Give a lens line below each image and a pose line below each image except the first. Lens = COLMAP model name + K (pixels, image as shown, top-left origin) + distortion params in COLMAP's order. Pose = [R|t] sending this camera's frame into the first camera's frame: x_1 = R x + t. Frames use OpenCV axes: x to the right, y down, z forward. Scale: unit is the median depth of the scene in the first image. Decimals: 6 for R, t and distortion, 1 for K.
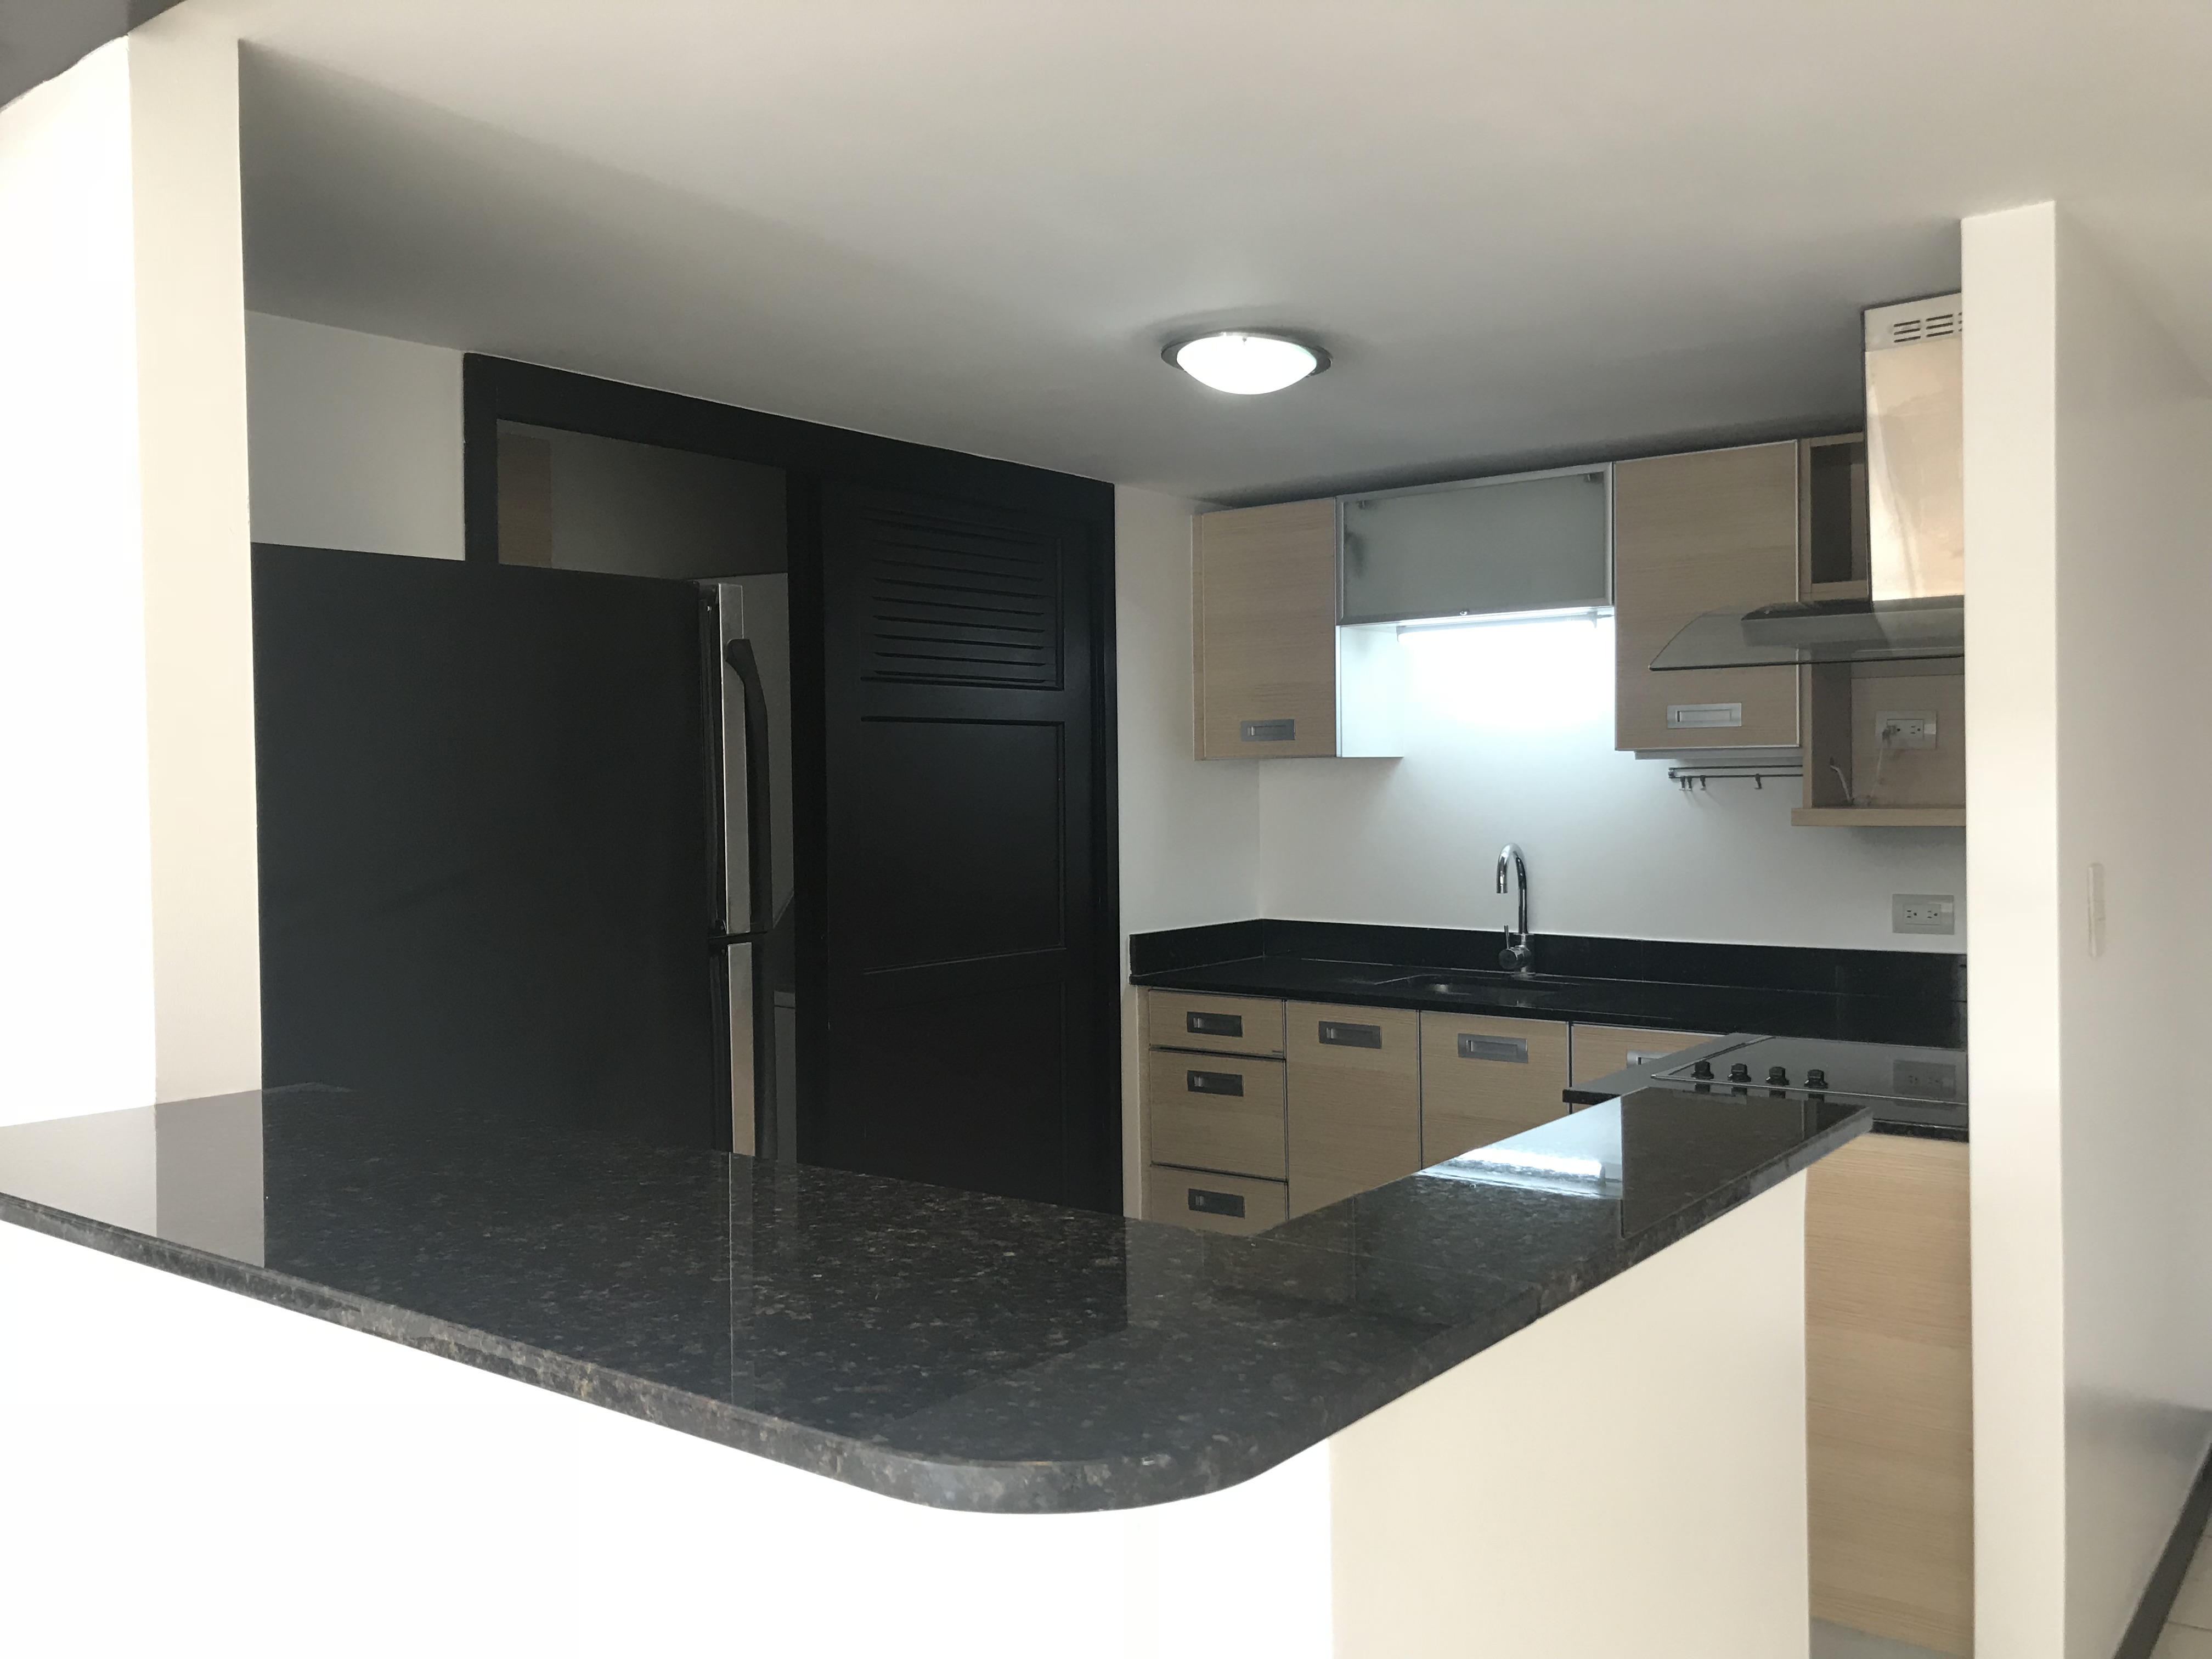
lens RADIAL K [[1828.5, 0, 1102.7], [0, 1828.5, 821.2], [0, 0, 1]] dist [0.032204, -0.013396]
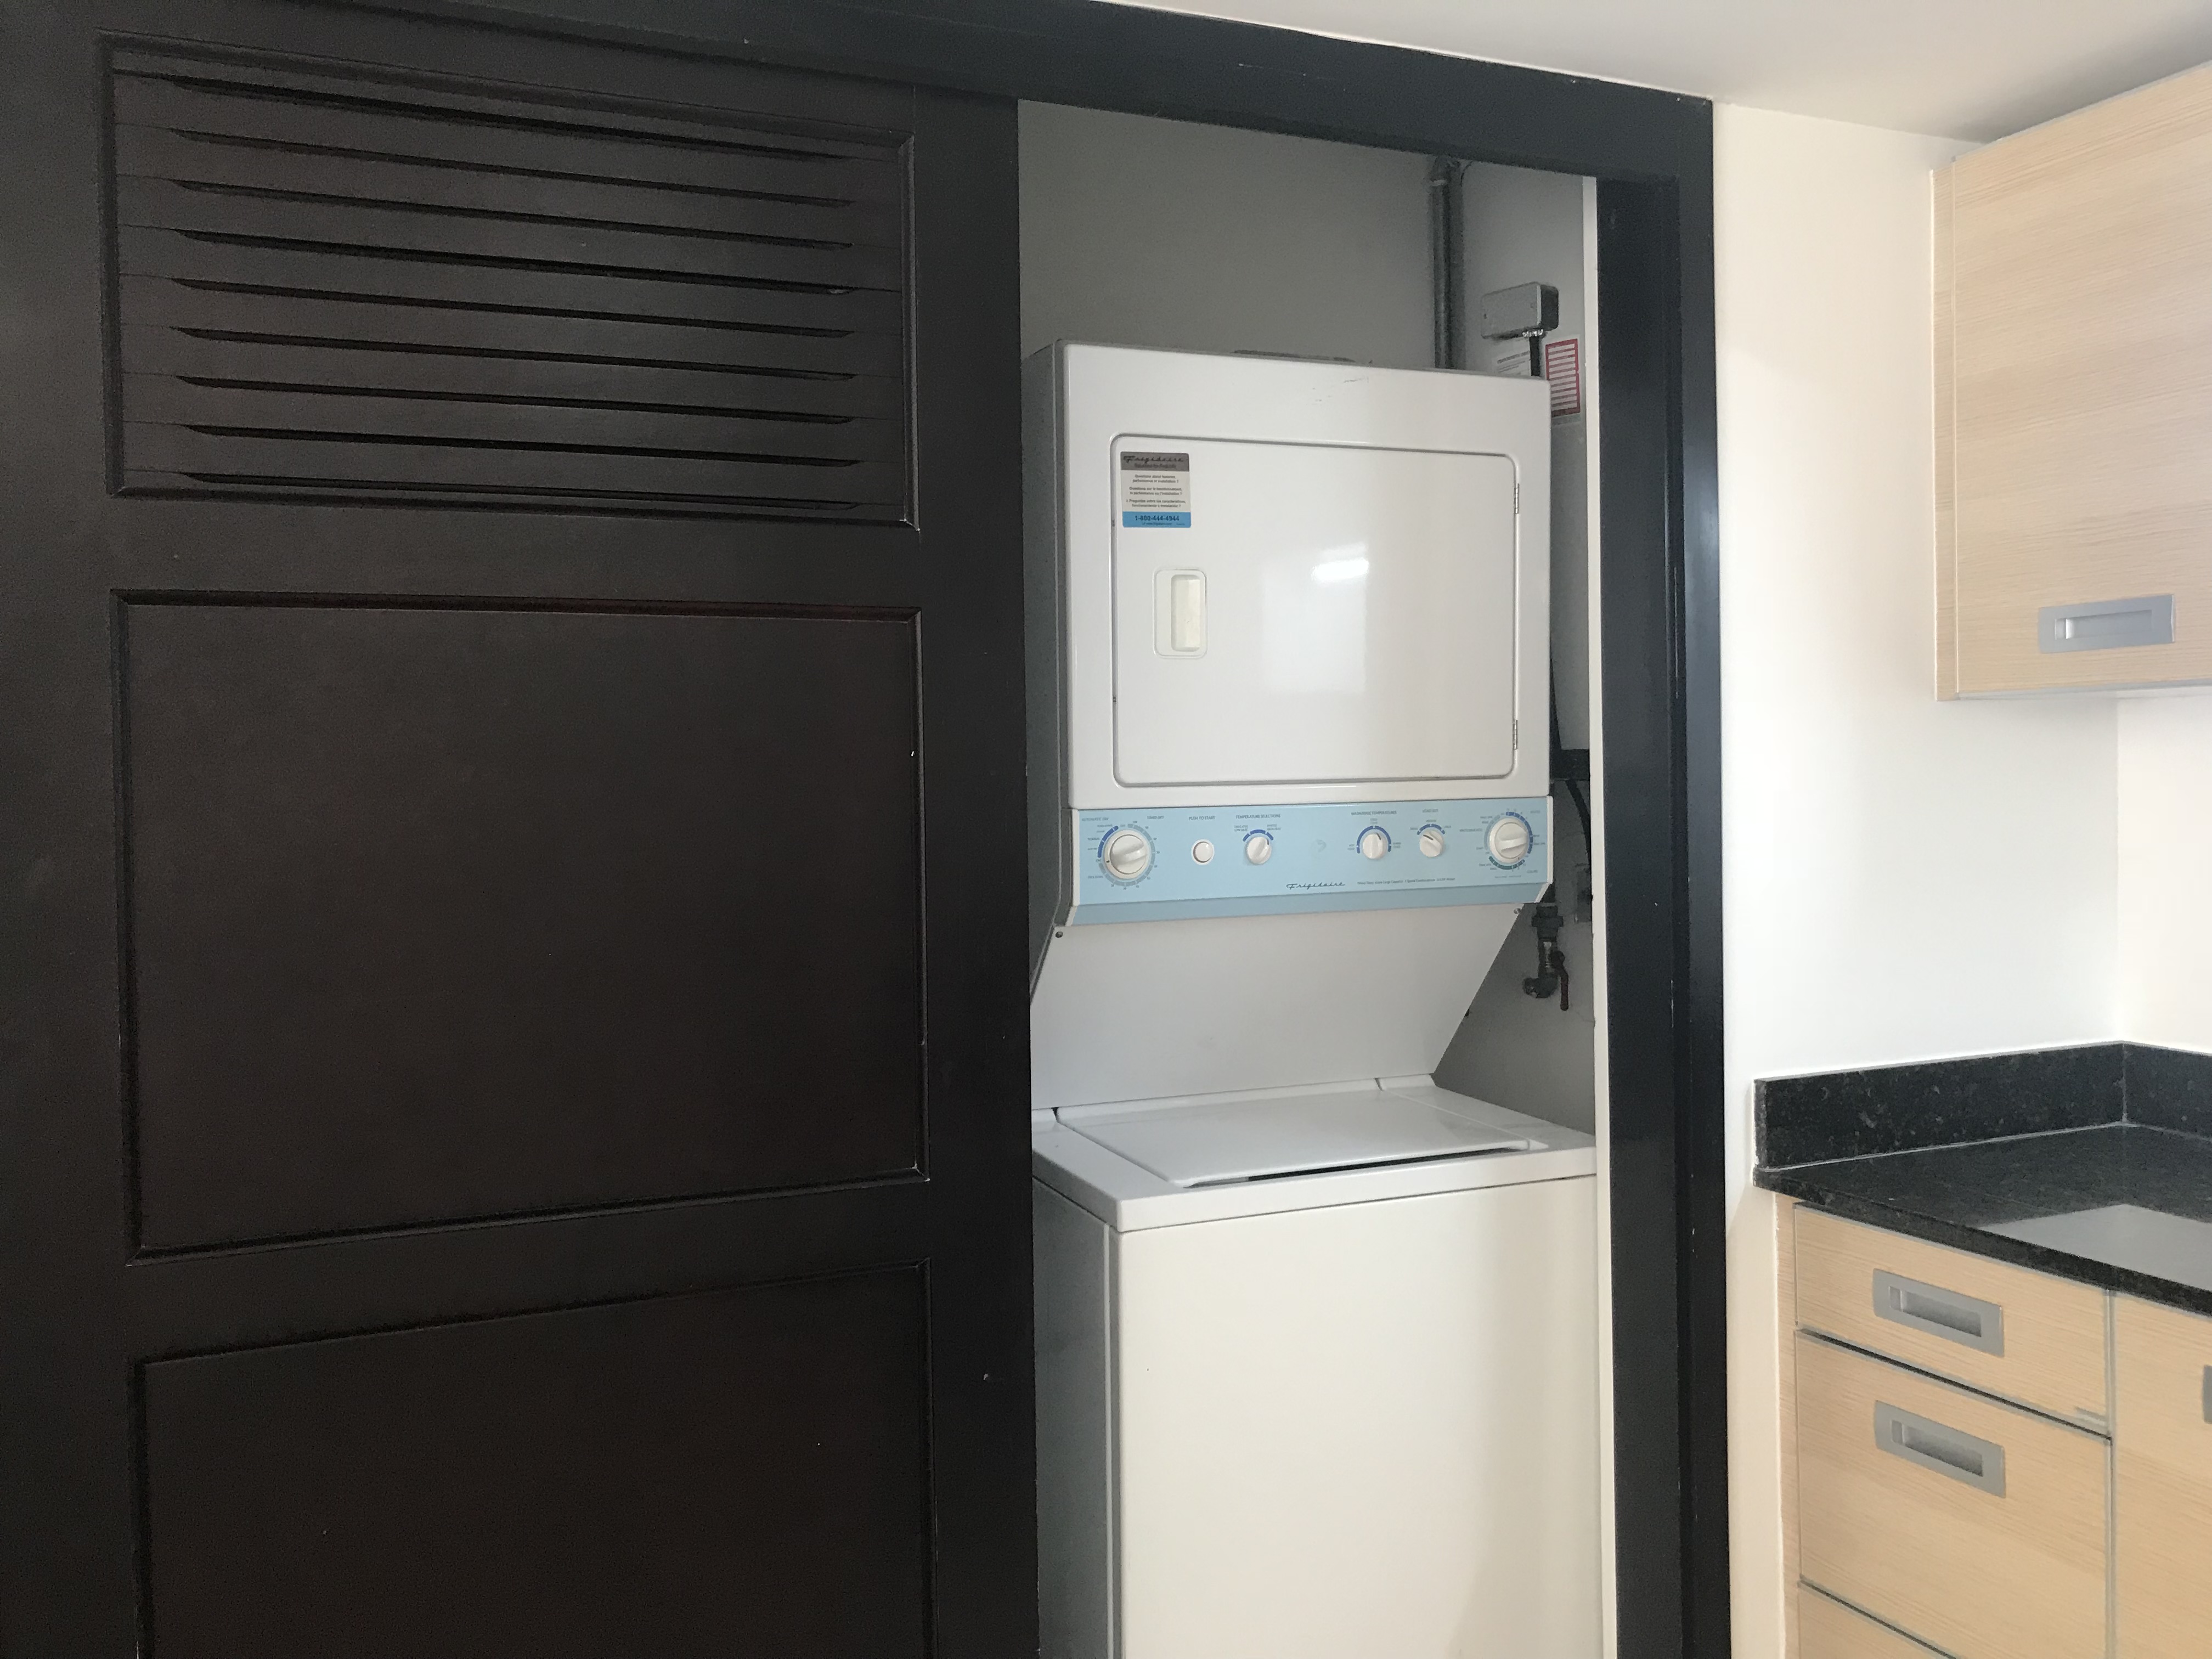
lens RADIAL K [[1828.5, 0, 1099.5], [0, 1828.5, 833.2], [0, 0, 1]] dist [0.032204, -0.013396]
pose [[0.866010, 0.001249, -0.500025, 0.106336], [0.010042, 0.999752, 0.019891, -0.012306], [0.499926, -0.022247, 0.865782, 0.522564]]
